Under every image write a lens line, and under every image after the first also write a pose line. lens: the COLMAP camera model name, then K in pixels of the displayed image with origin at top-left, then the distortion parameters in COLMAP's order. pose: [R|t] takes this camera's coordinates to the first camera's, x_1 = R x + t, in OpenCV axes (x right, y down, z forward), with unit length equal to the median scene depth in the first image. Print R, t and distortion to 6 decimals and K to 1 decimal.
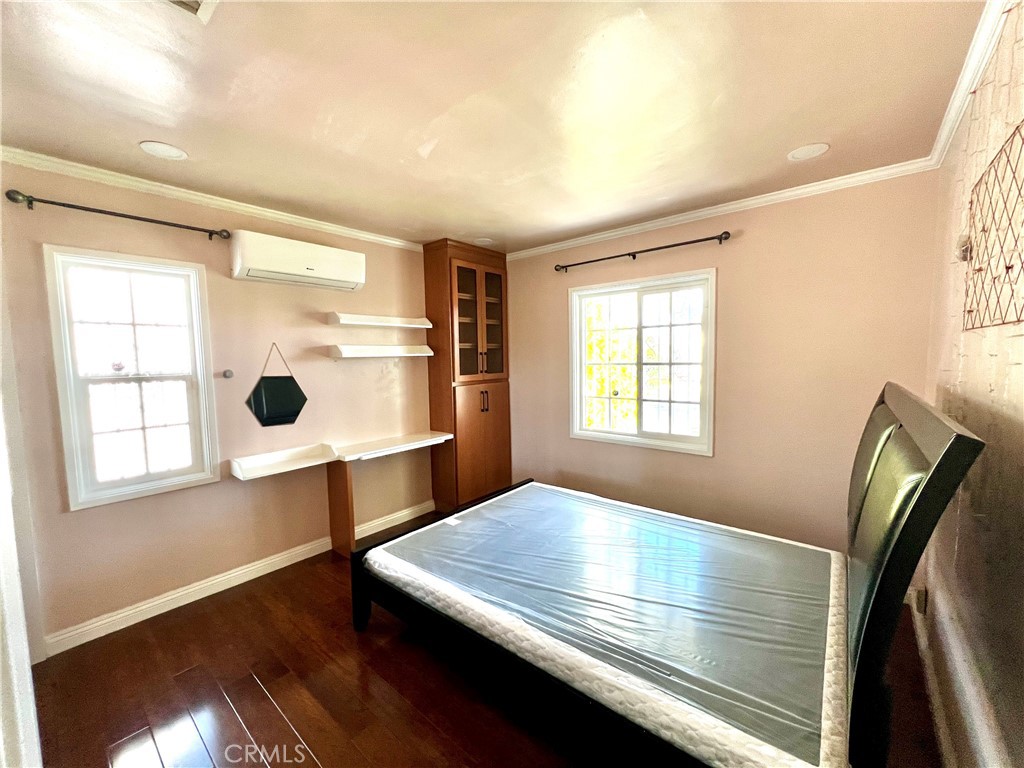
lens RADIAL K [[409.0, 0, 510.6], [0, 409.0, 386.7], [0, 0, 1]] dist [-0.001745, 0.000042]
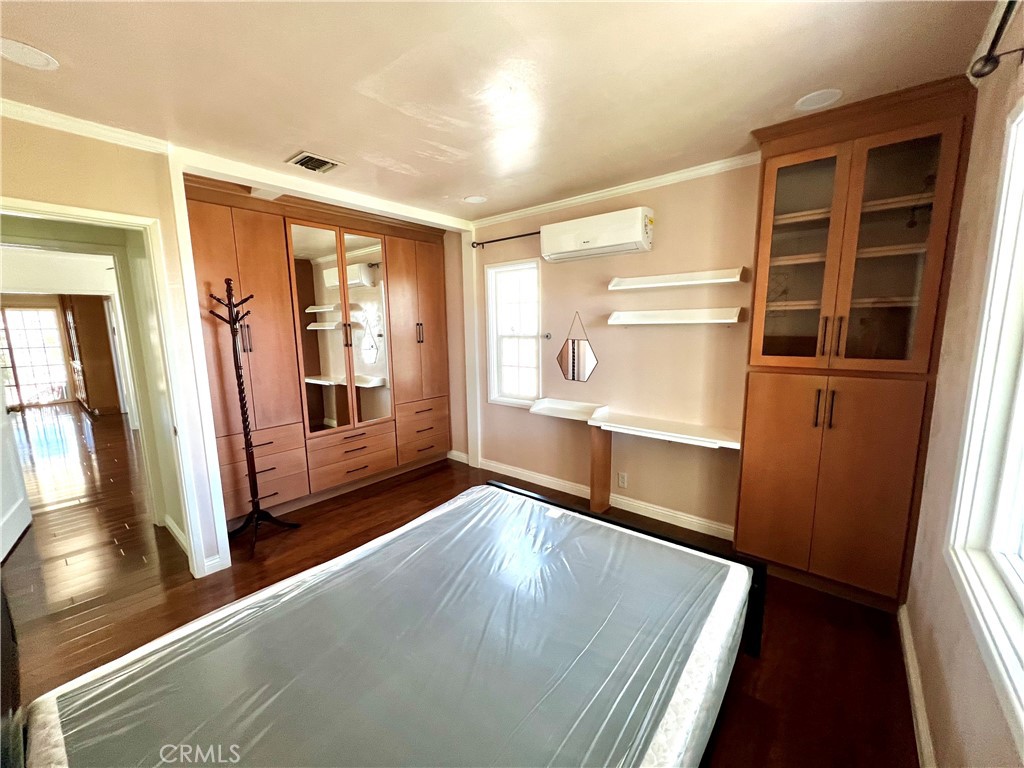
lens RADIAL K [[409.0, 0, 511.0], [0, 409.0, 384.9], [0, 0, 1]] dist [-0.001745, 0.000042]
pose [[0.004860, 0.164226, -0.986411, 0.566686], [-0.059829, 0.984703, 0.163647, -0.071485], [0.998197, 0.058221, 0.014611, 0.715010]]
